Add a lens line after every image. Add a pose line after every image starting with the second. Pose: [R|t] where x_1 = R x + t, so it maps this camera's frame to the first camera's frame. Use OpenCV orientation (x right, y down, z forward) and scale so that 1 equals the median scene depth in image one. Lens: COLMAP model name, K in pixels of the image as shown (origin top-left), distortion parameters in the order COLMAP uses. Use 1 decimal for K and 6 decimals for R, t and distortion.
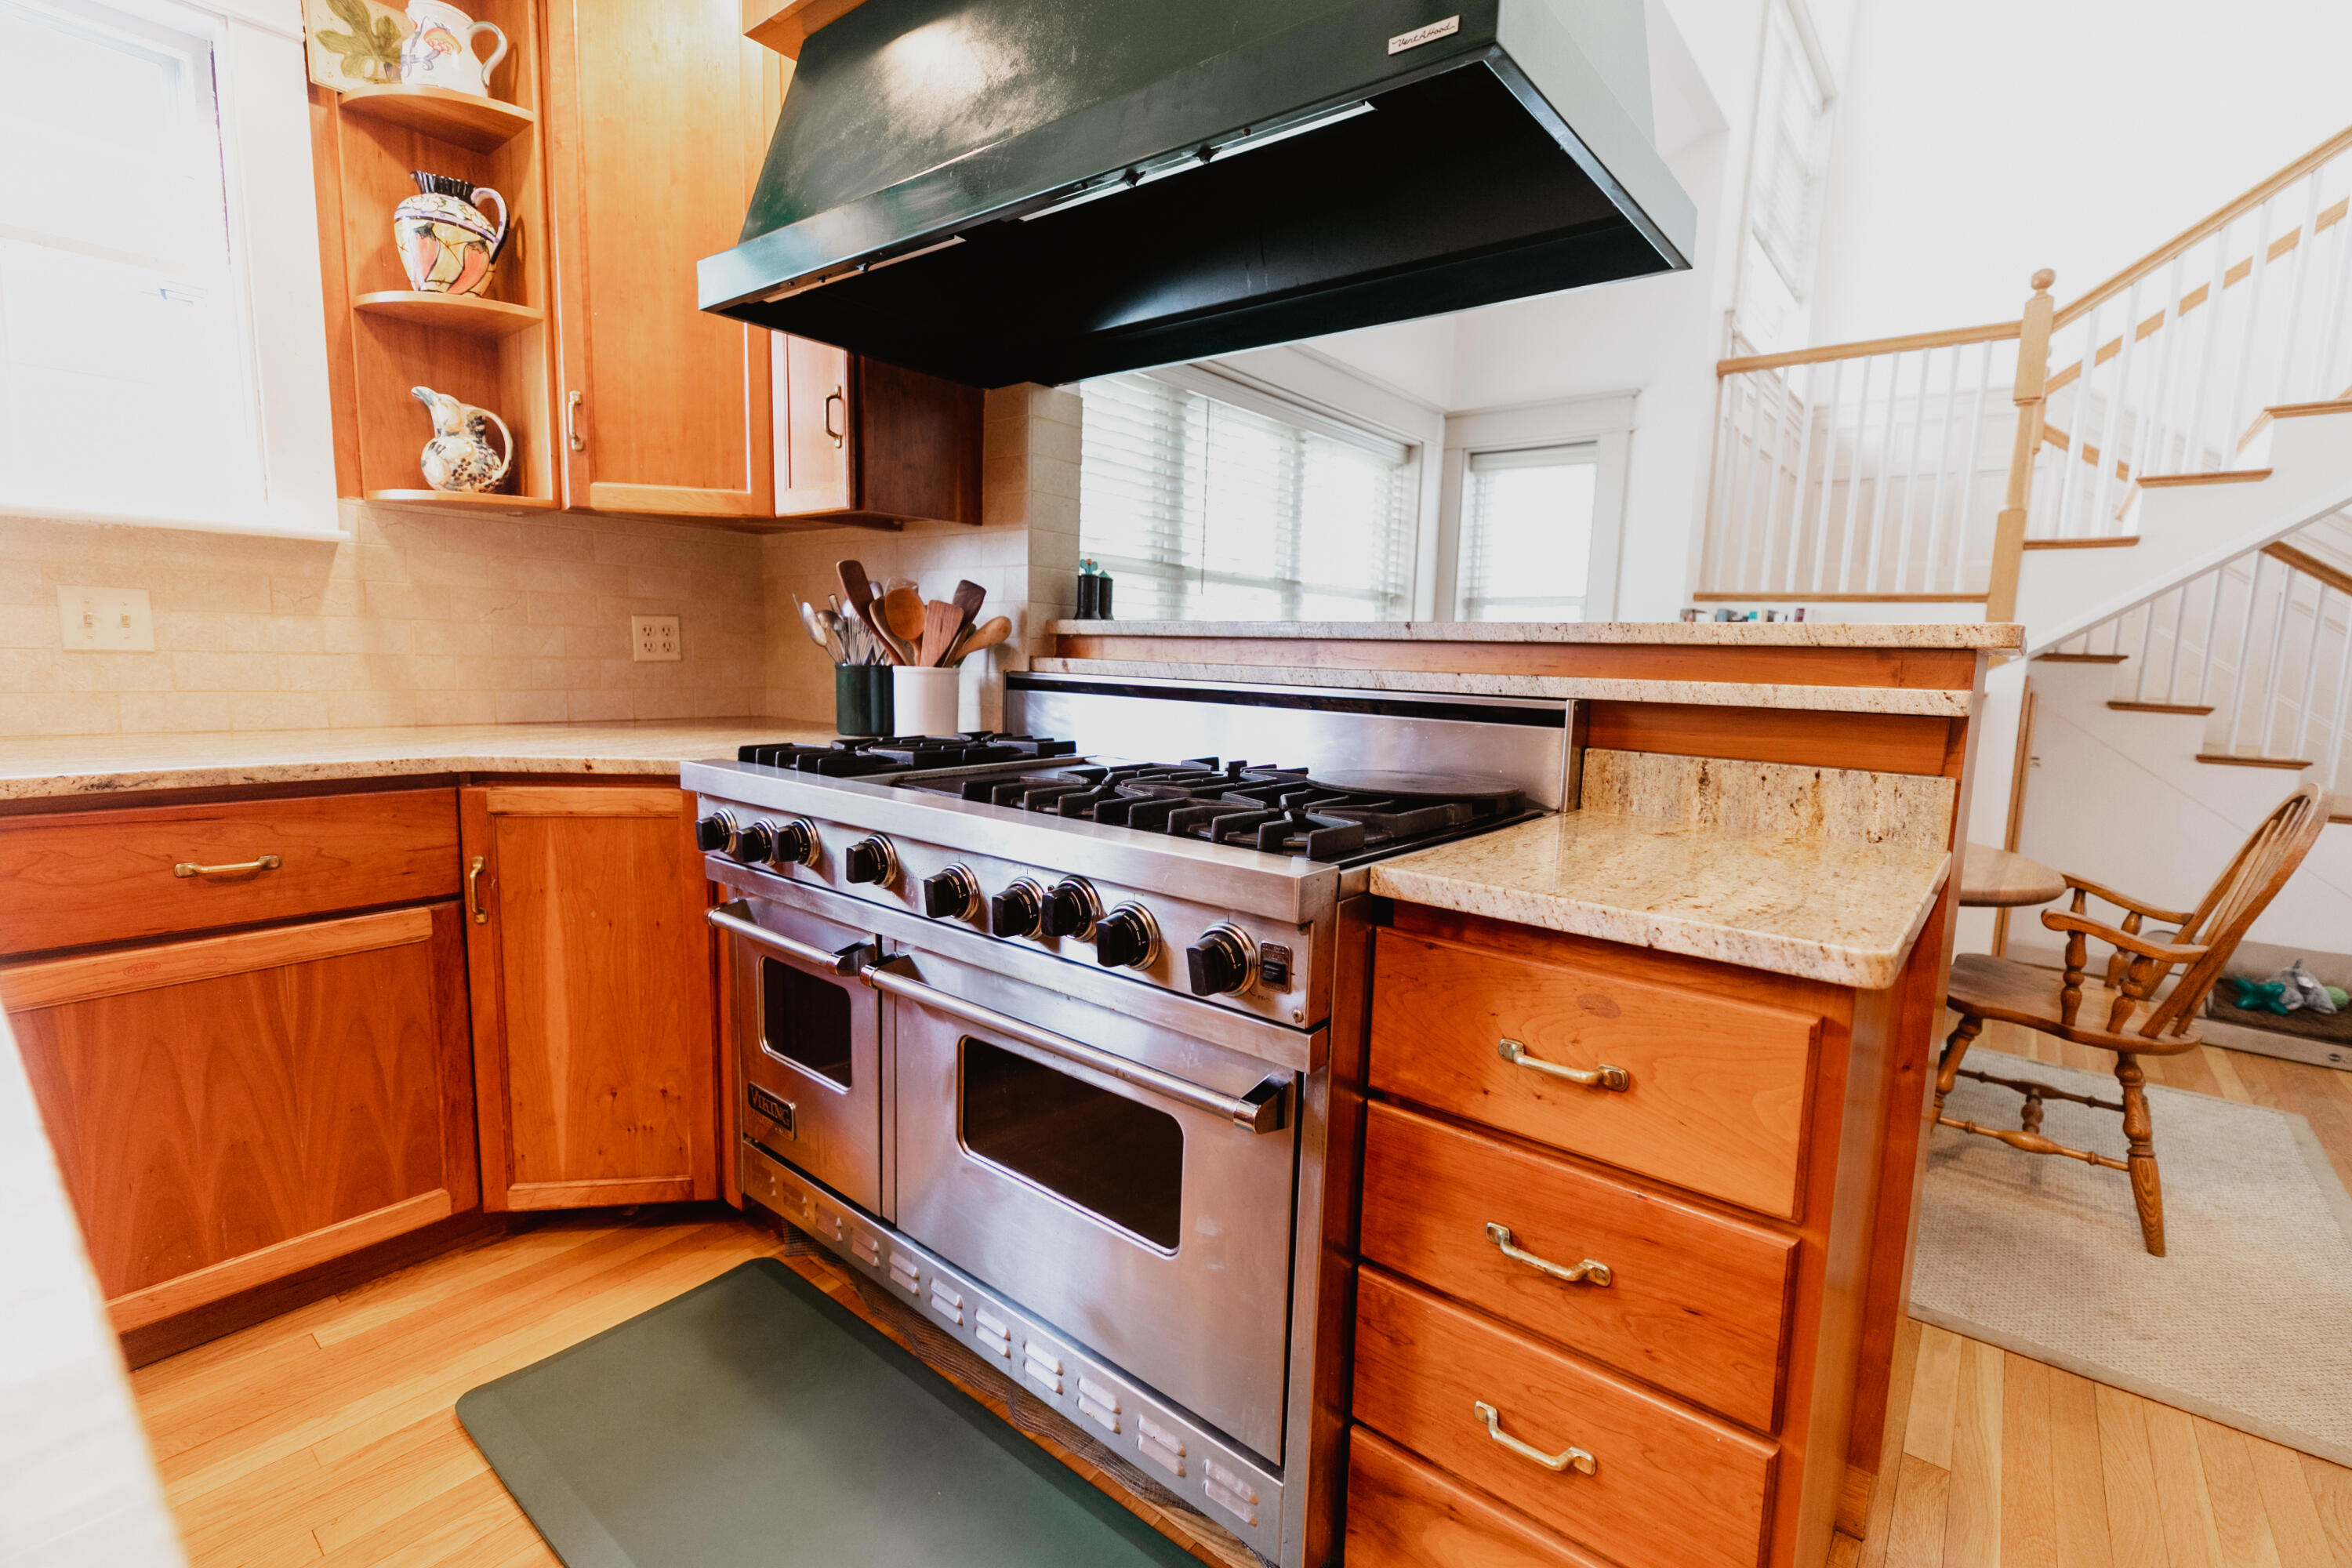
lens RADIAL K [[1037.0, 0, 1177.1], [0, 1037.0, 777.1], [0, 0, 1]] dist [0.007065, -0.000526]
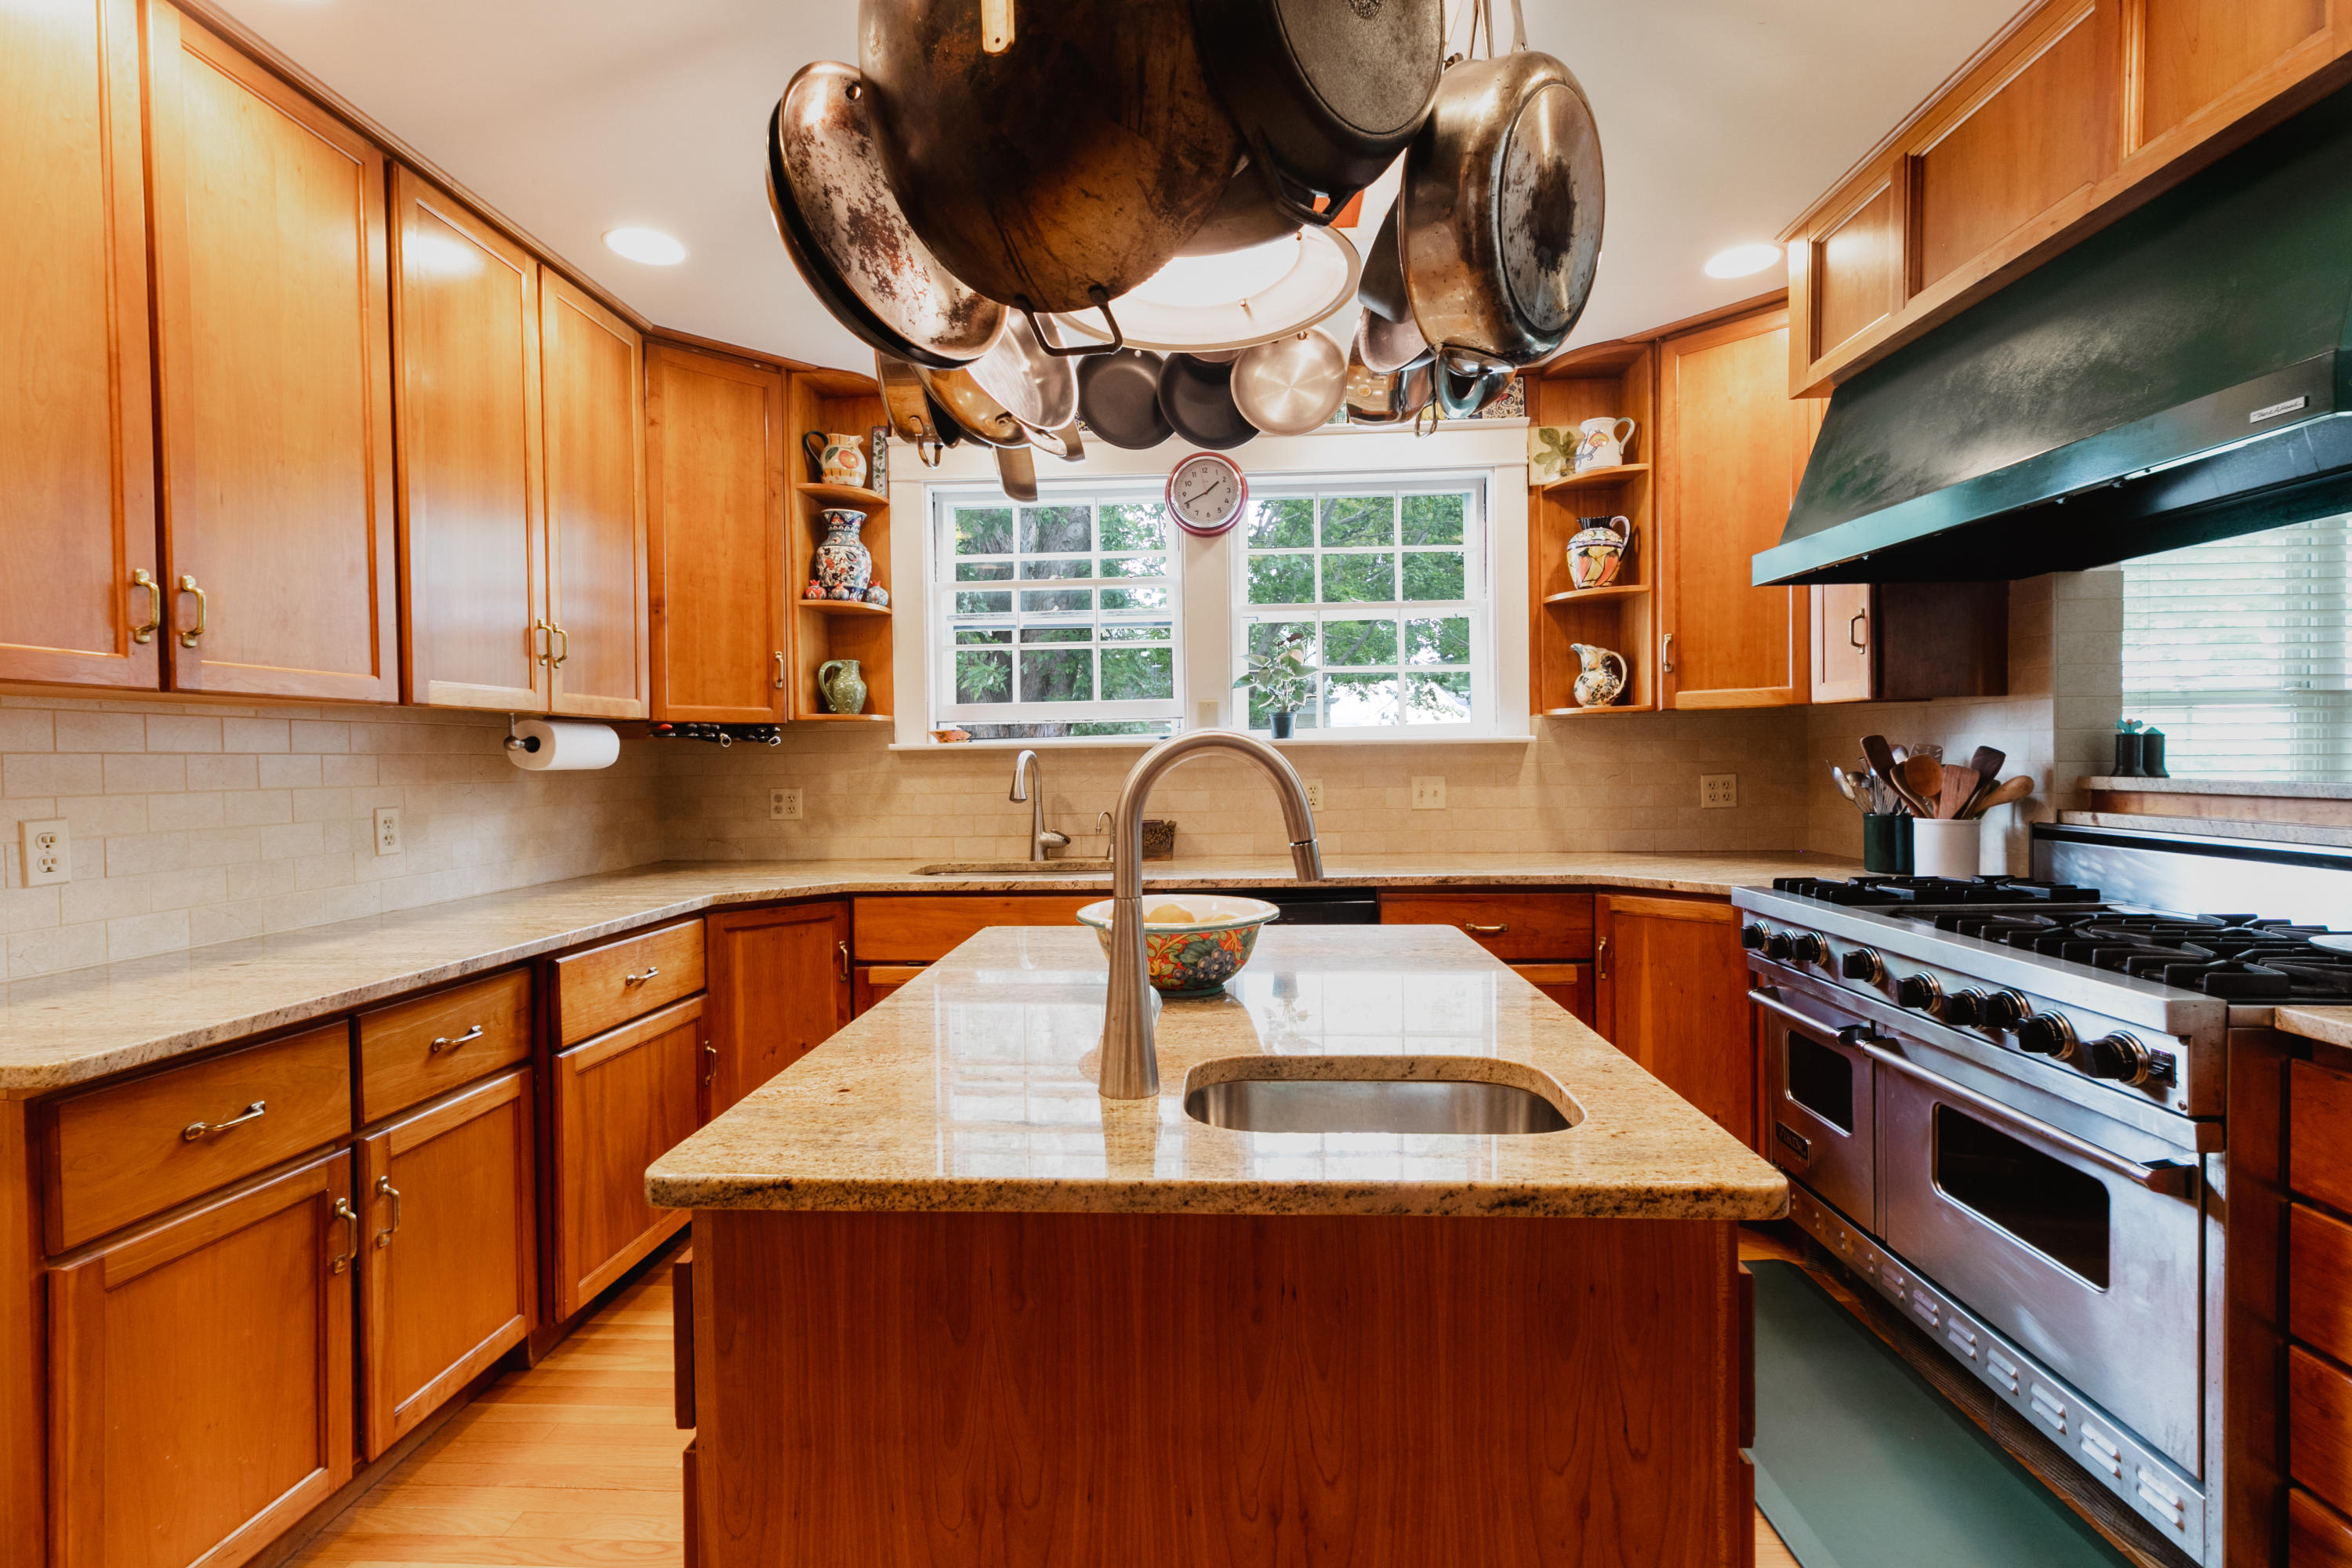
lens RADIAL K [[1037.0, 0, 1177.1], [0, 1037.0, 777.1], [0, 0, 1]] dist [0.007065, -0.000526]
pose [[0.586069, -0.023172, -0.809930, 0.228168], [-0.065965, 0.994908, -0.076197, -0.004362], [0.807571, 0.098084, 0.581556, -0.449434]]
